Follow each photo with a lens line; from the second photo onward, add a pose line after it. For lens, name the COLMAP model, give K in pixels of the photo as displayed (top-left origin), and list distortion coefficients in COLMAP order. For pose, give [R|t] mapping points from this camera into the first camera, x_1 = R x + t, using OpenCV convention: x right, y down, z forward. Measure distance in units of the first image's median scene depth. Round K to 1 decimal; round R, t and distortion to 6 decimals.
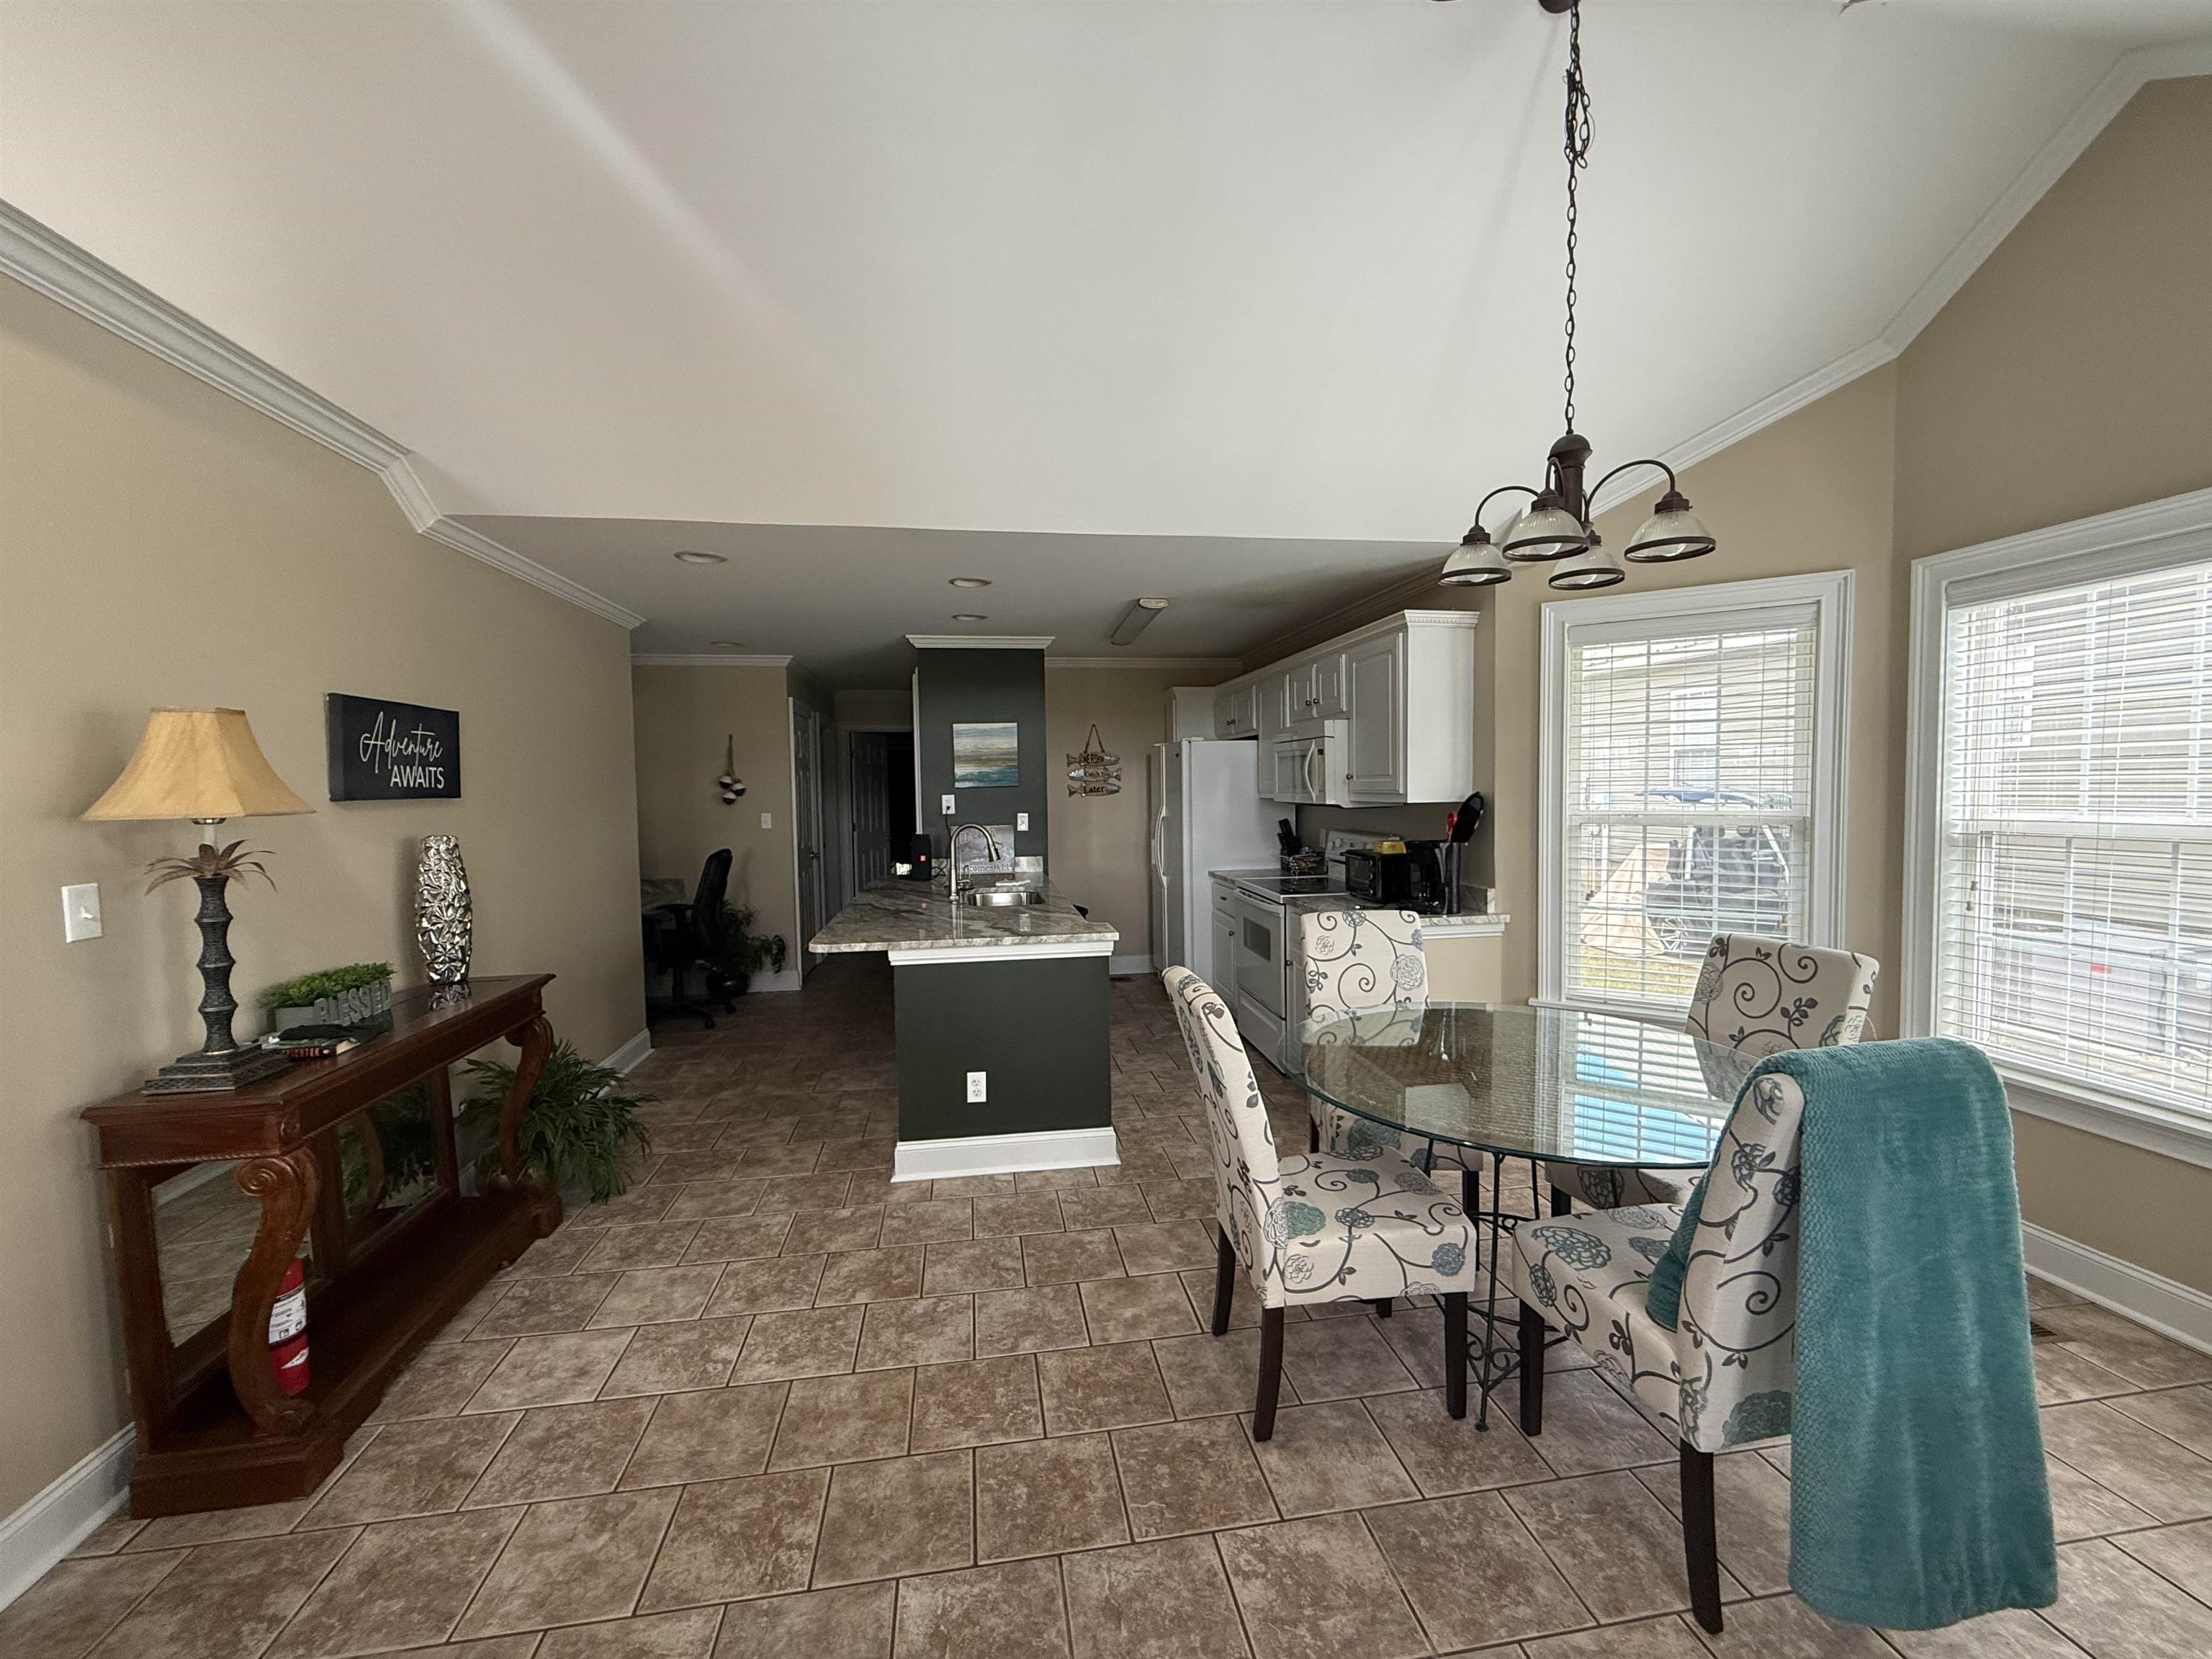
lens RADIAL K [[875.5, 0, 1103.2], [0, 875.5, 825.0], [0, 0, 1]] dist [0.001679, 0.000426]
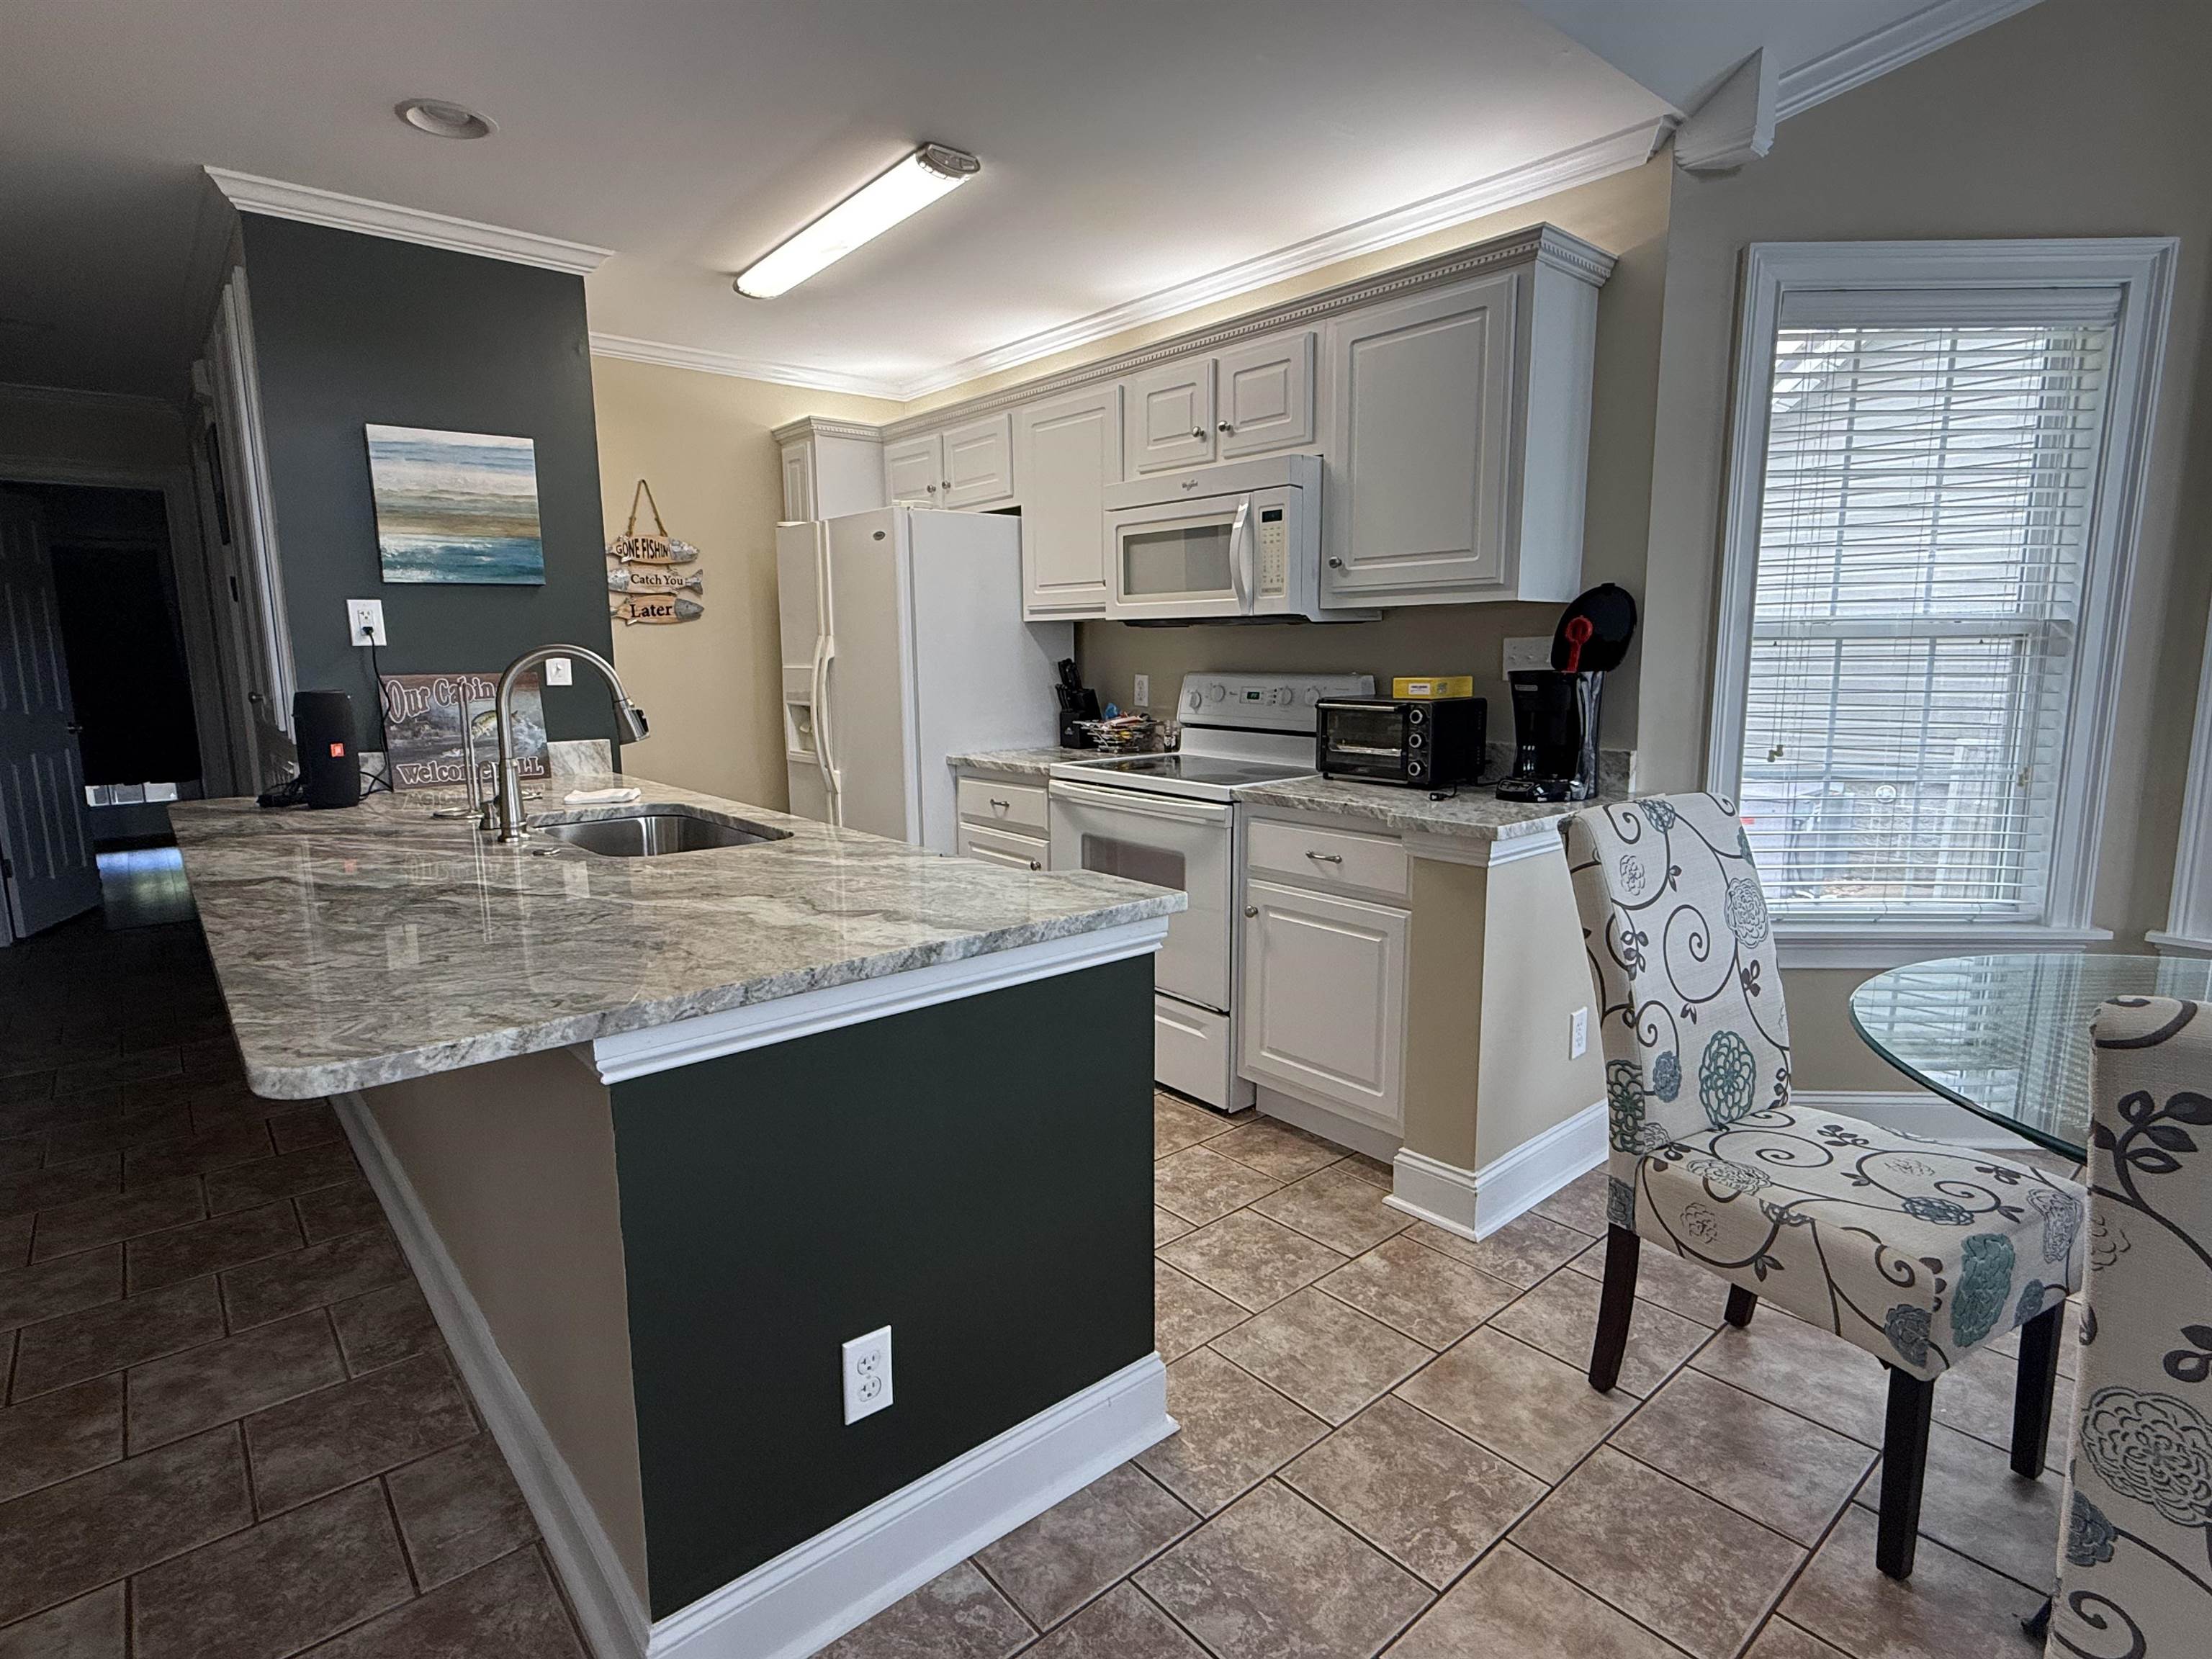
lens RADIAL K [[1135.4, 0, 1098.2], [0, 1135.4, 829.7], [0, 0, 1]] dist [0.002846, -0.000571]
pose [[0.852756, -0.074280, 0.517001, -0.259028], [0.020065, 0.993764, 0.109683, 0.034498], [-0.521925, -0.083159, 0.848928, 0.537943]]
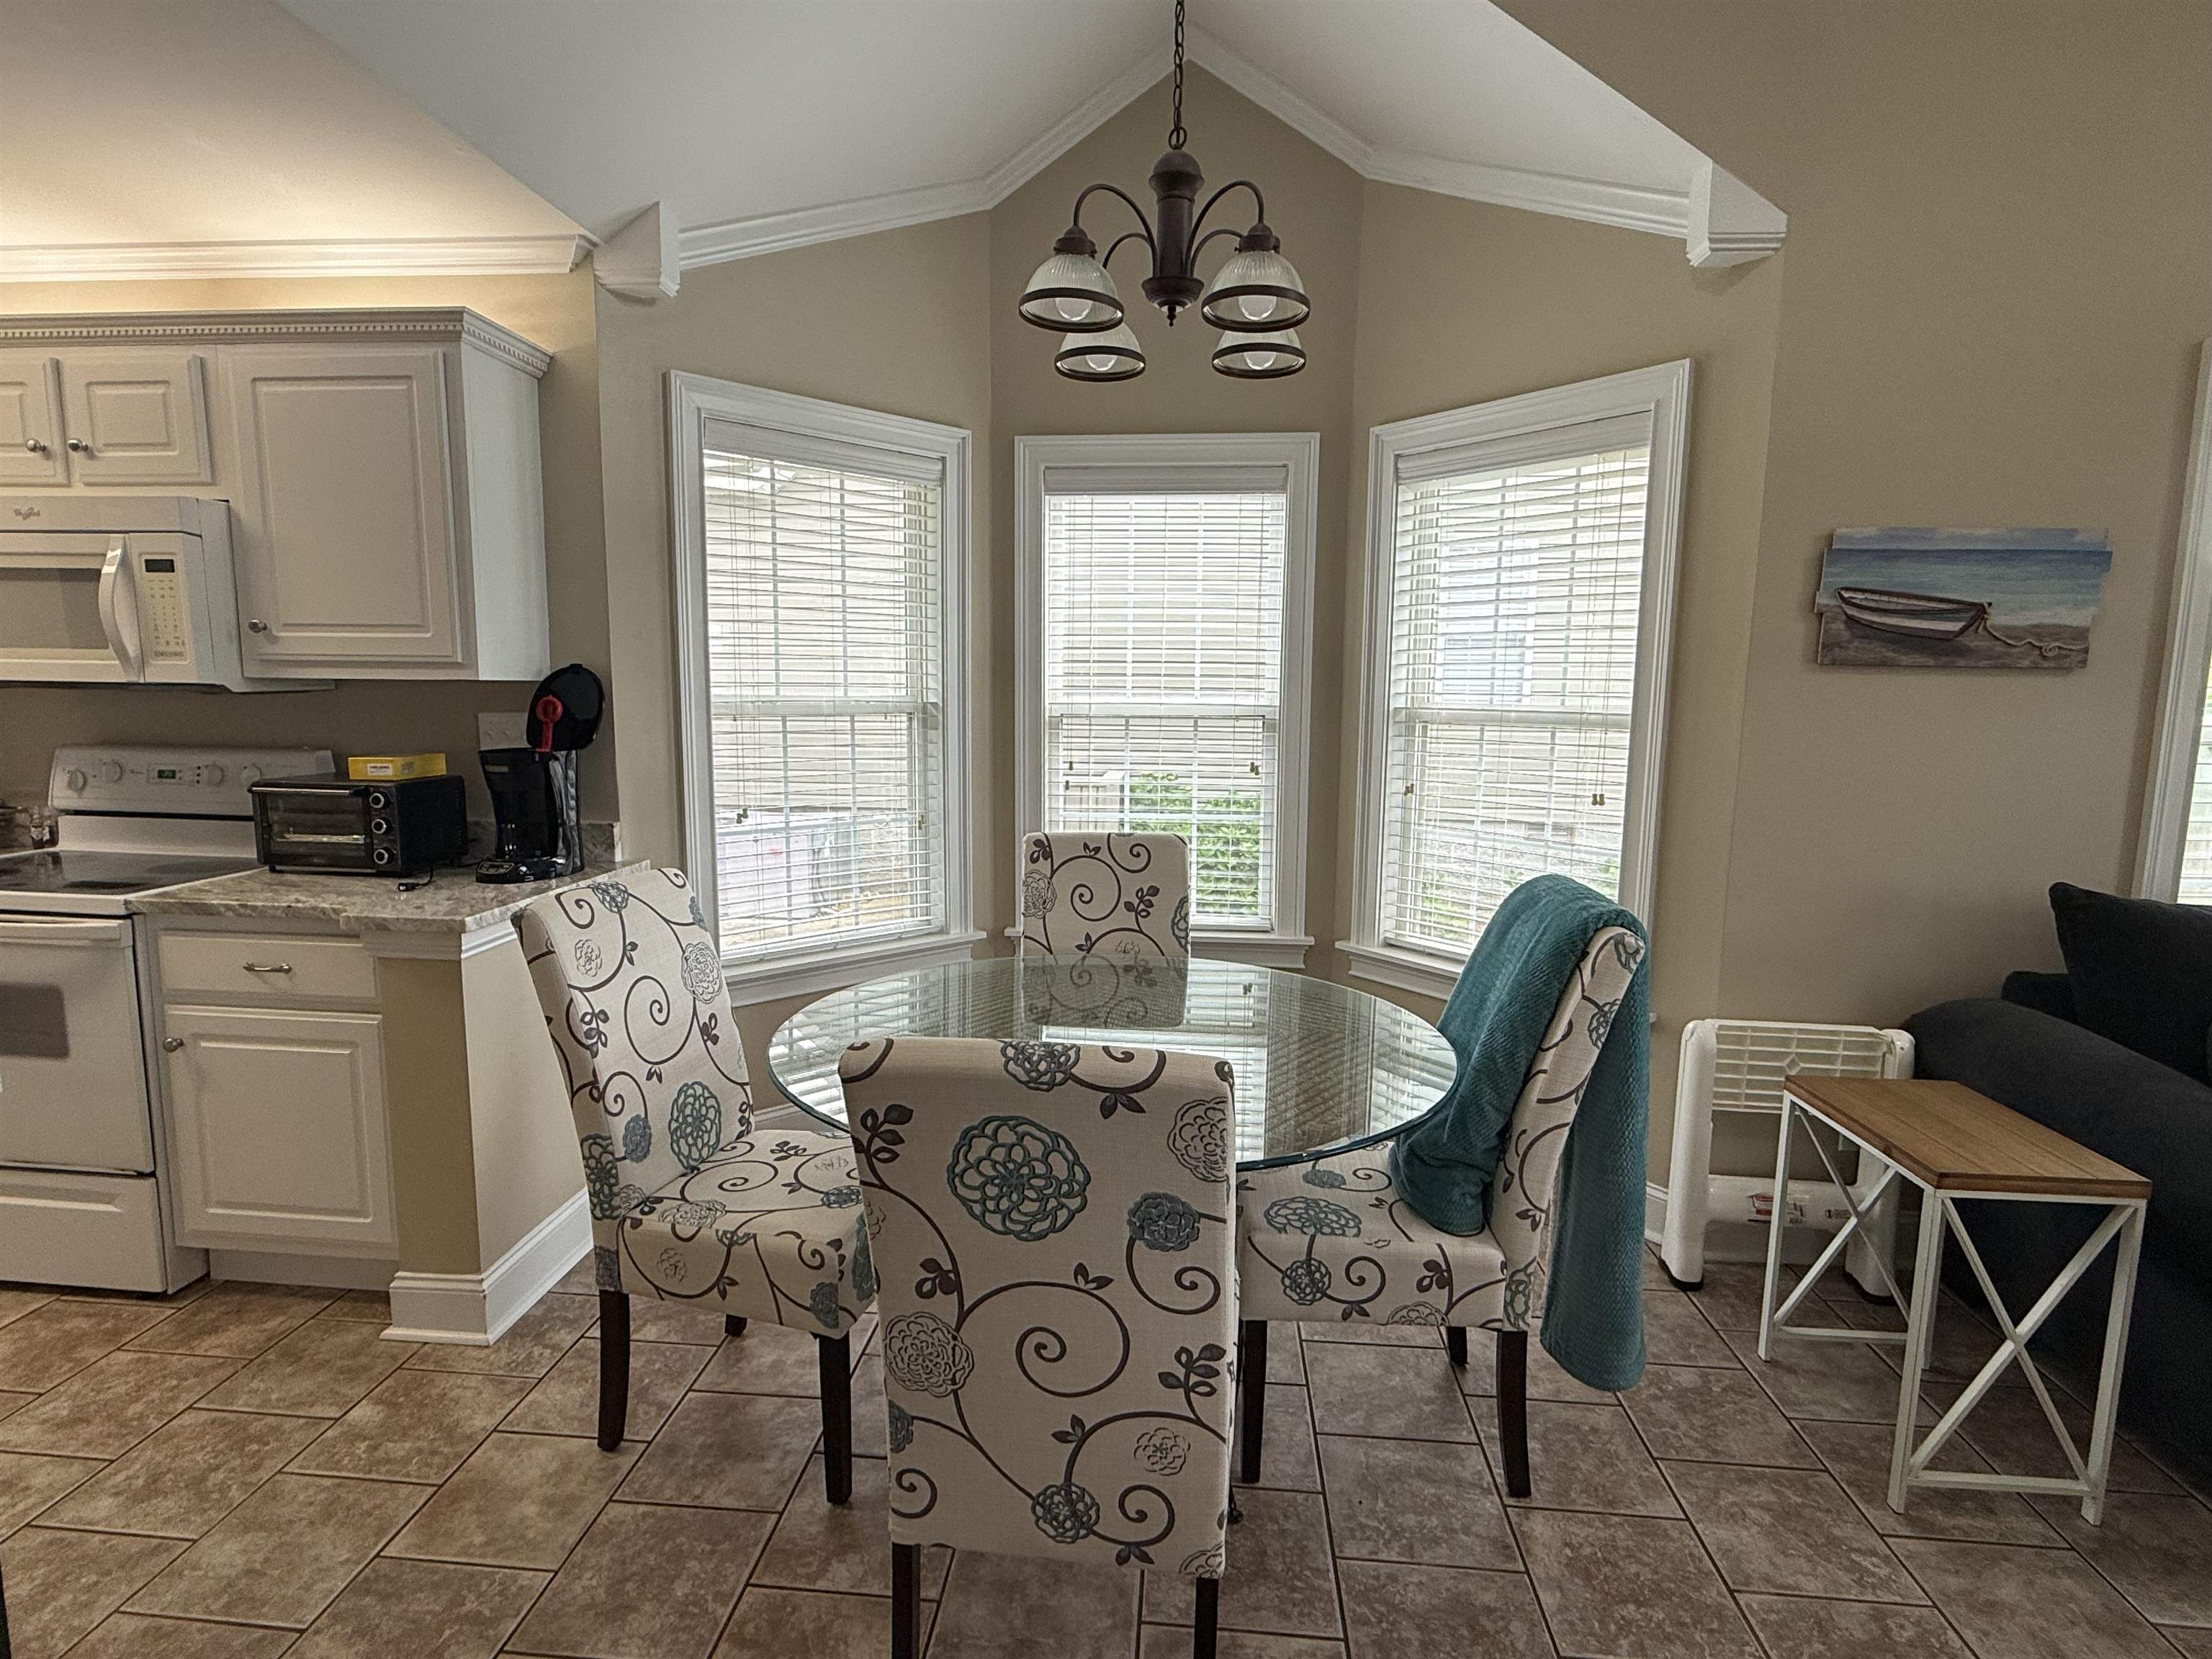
lens RADIAL K [[1135.4, 0, 1089.9], [0, 1135.4, 833.2], [0, 0, 1]] dist [0.002846, -0.000571]
pose [[0.247034, -0.106510, 0.963135, -0.248144], [0.028714, 0.994309, 0.102593, 0.007348], [-0.968581, 0.002311, 0.248687, 0.476984]]
